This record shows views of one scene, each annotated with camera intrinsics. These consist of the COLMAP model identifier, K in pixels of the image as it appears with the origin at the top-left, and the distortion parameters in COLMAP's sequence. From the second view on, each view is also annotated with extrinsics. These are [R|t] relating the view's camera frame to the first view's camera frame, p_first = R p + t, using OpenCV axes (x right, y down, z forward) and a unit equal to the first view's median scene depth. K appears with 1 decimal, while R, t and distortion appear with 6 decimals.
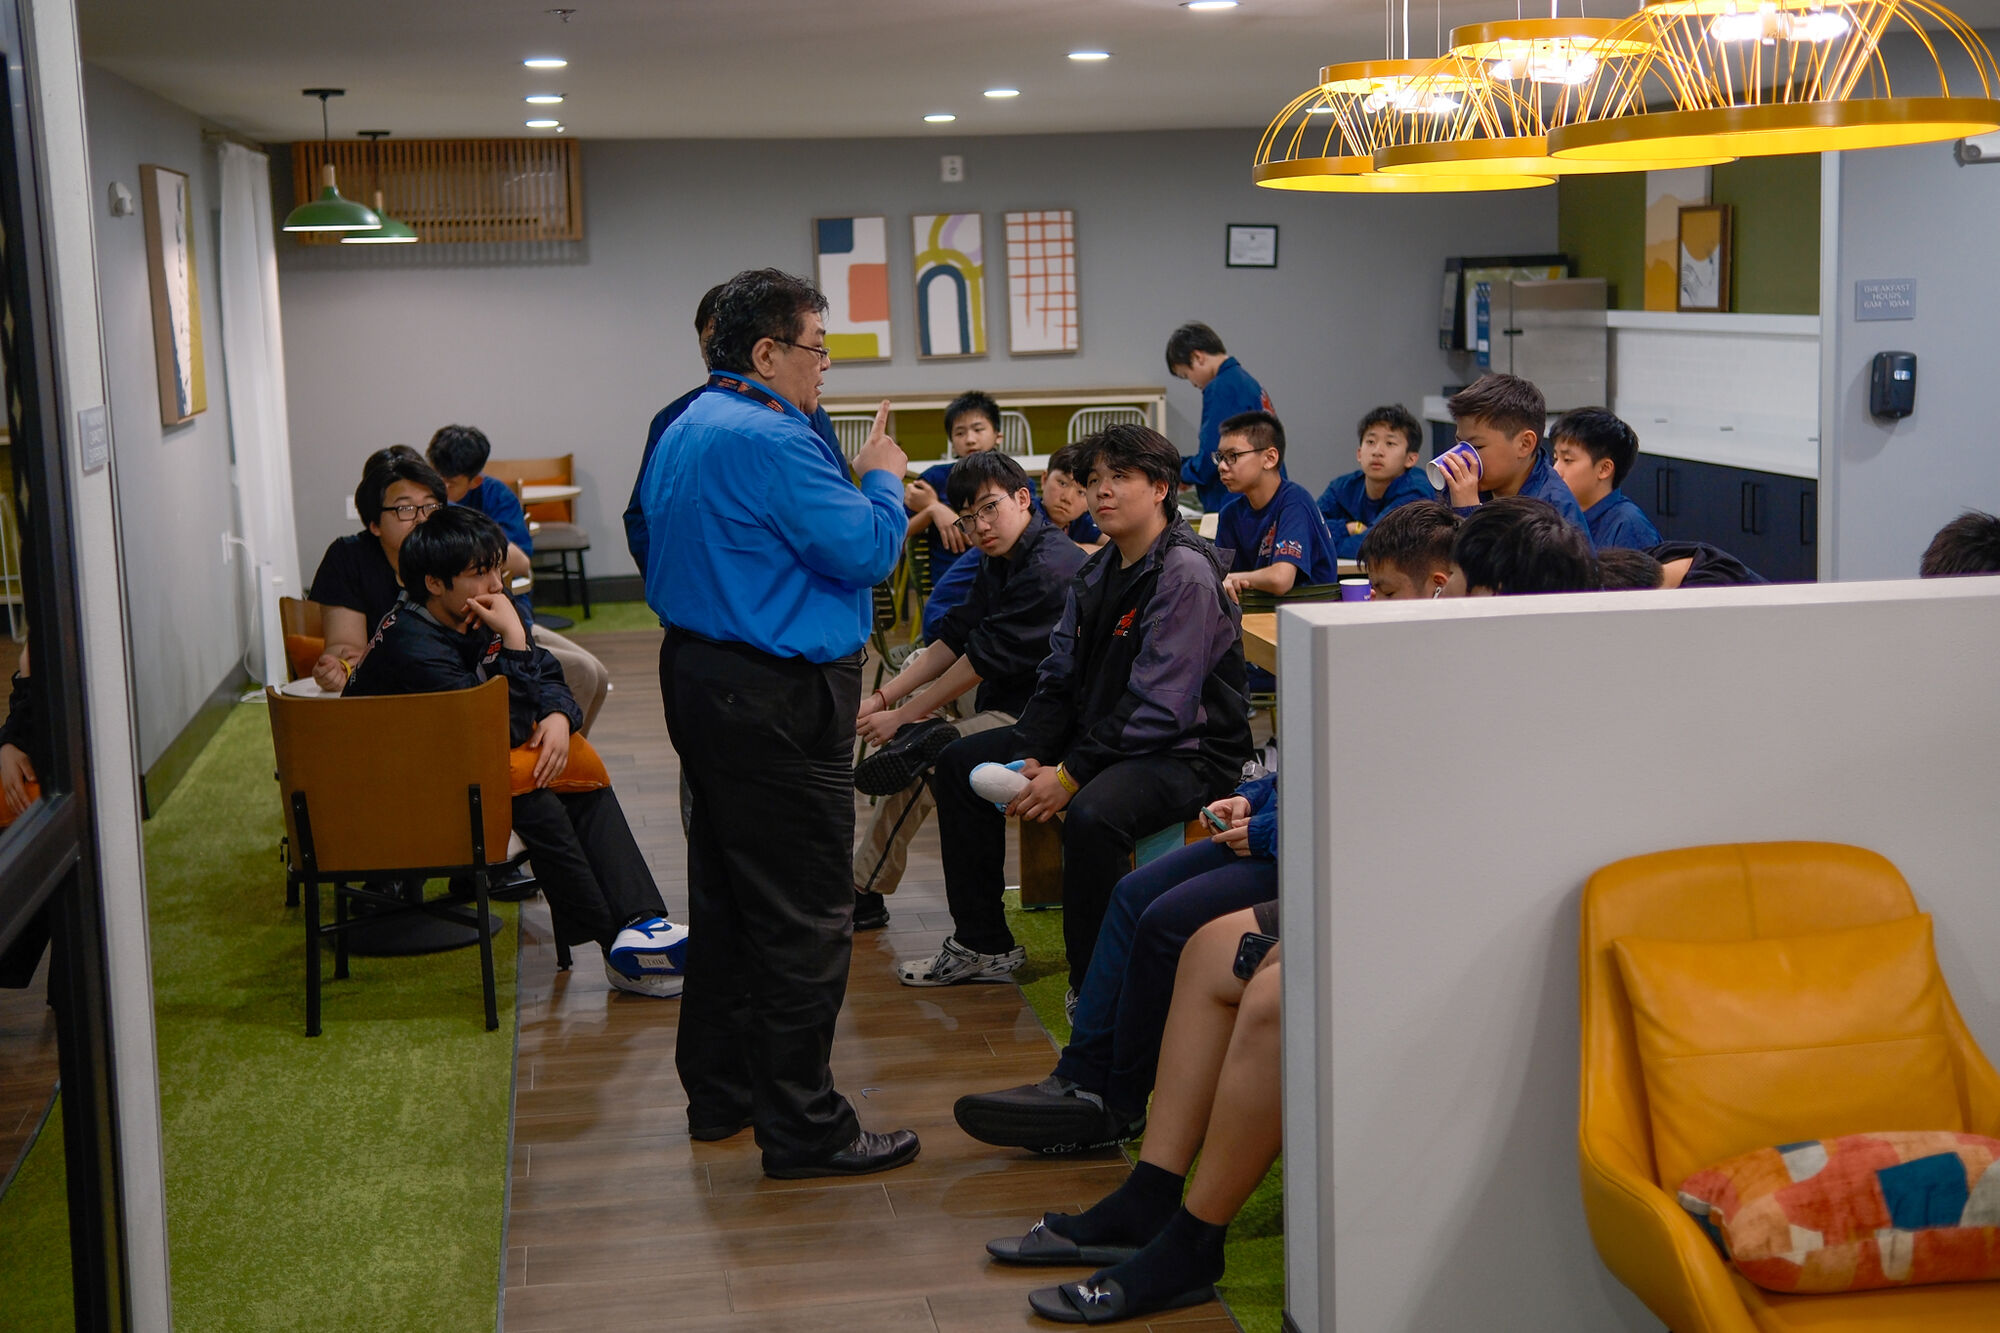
lens RADIAL K [[2905.5, 0, 1000.0], [0, 2905.5, 666.5], [0, 0, 1]] dist [-0.007480, 0.873903]
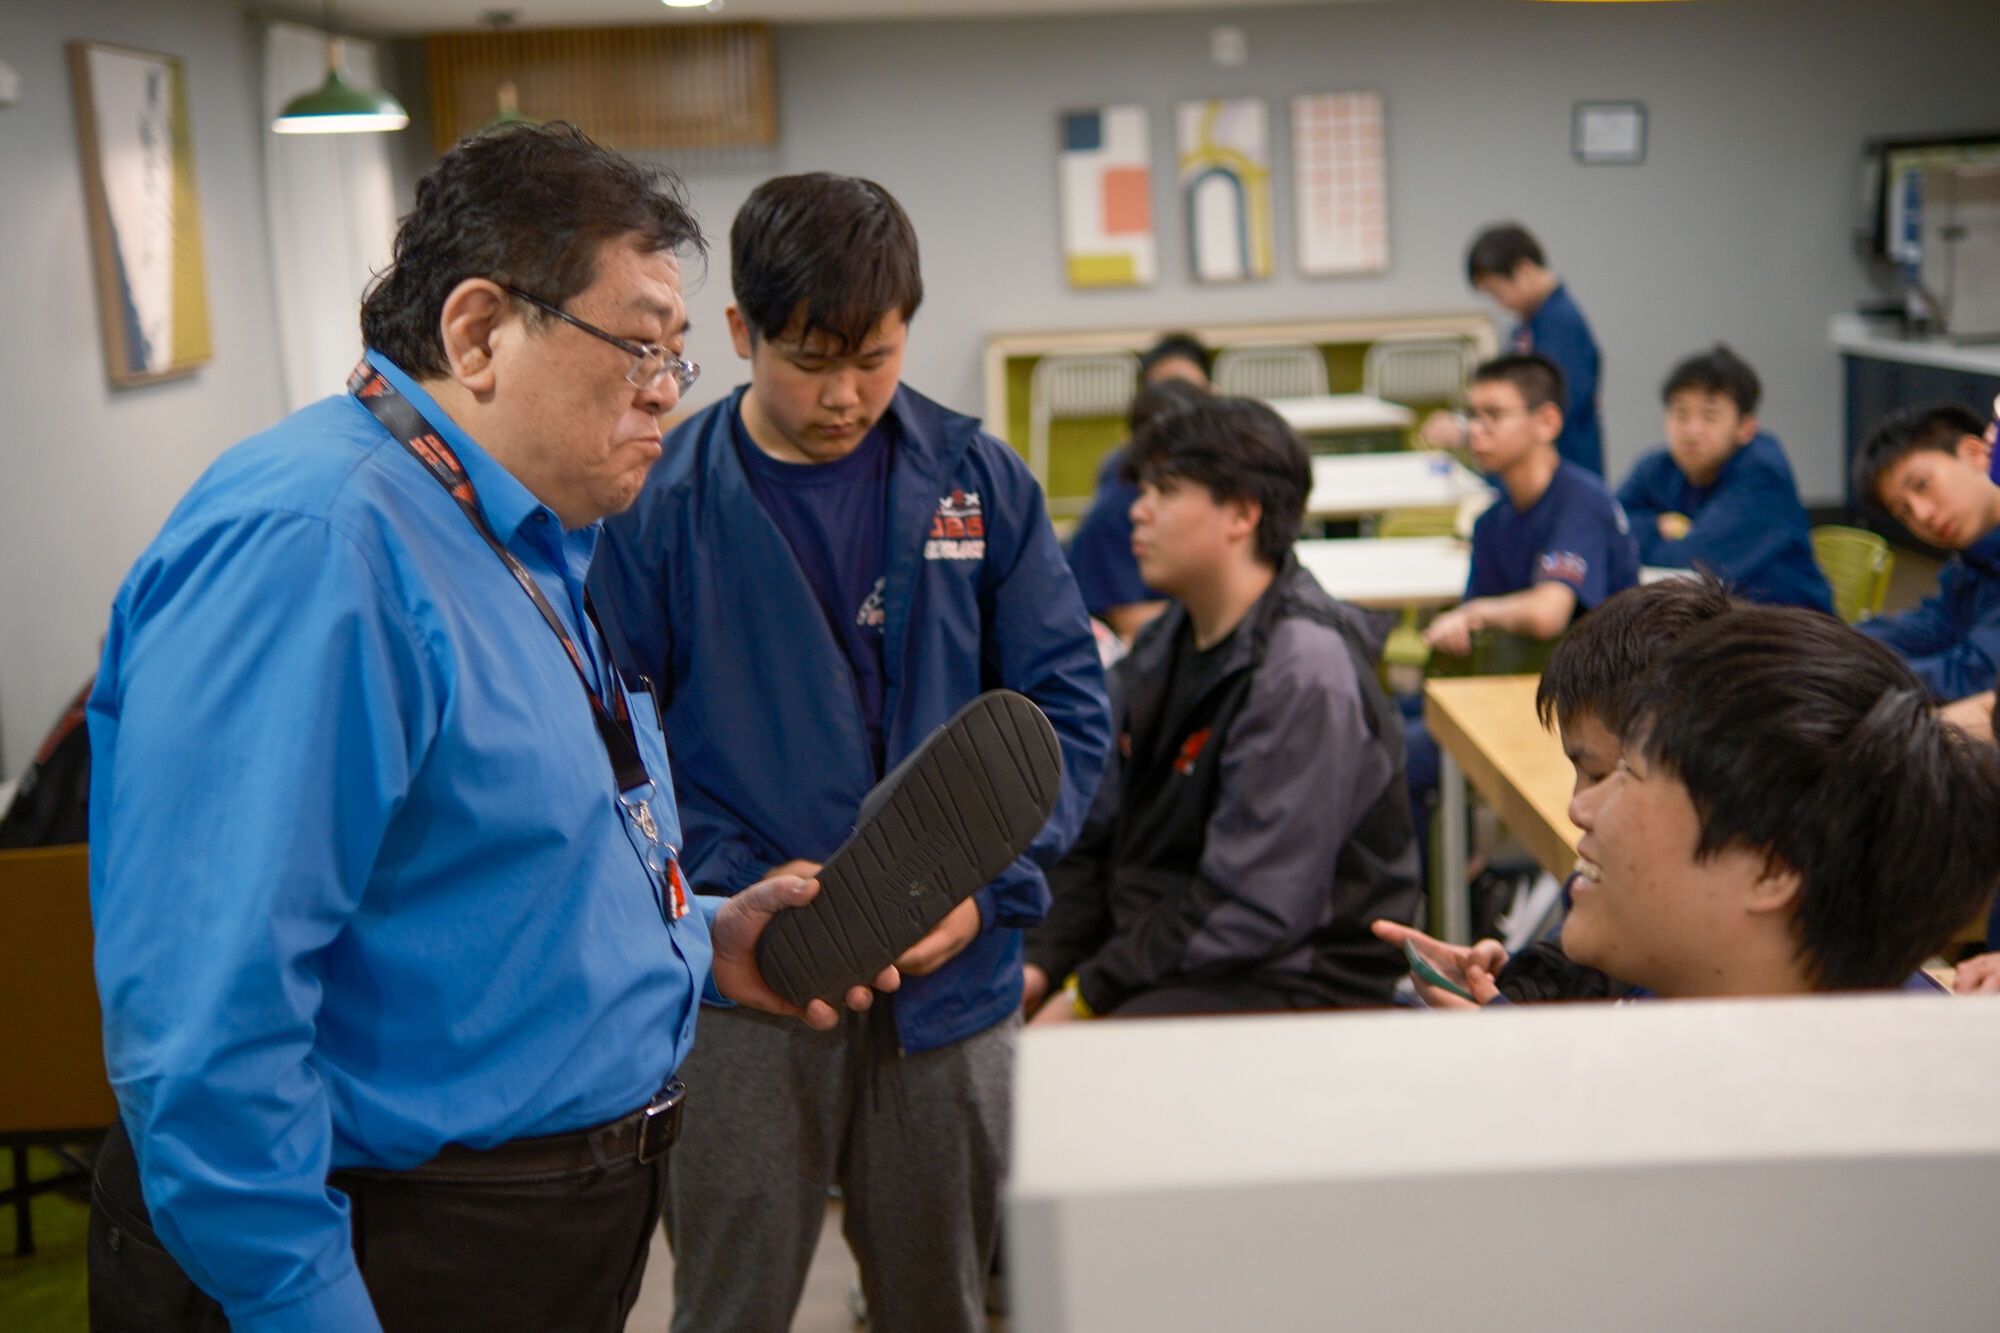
lens RADIAL K [[2905.5, 0, 1000.0], [0, 2905.5, 666.5], [0, 0, 1]] dist [-0.007480, 0.873903]
pose [[0.990336, 0.002954, -0.138658, 0.033744], [0.000564, 0.999679, 0.025324, -0.018867], [0.138689, -0.025157, 0.990016, 0.183470]]
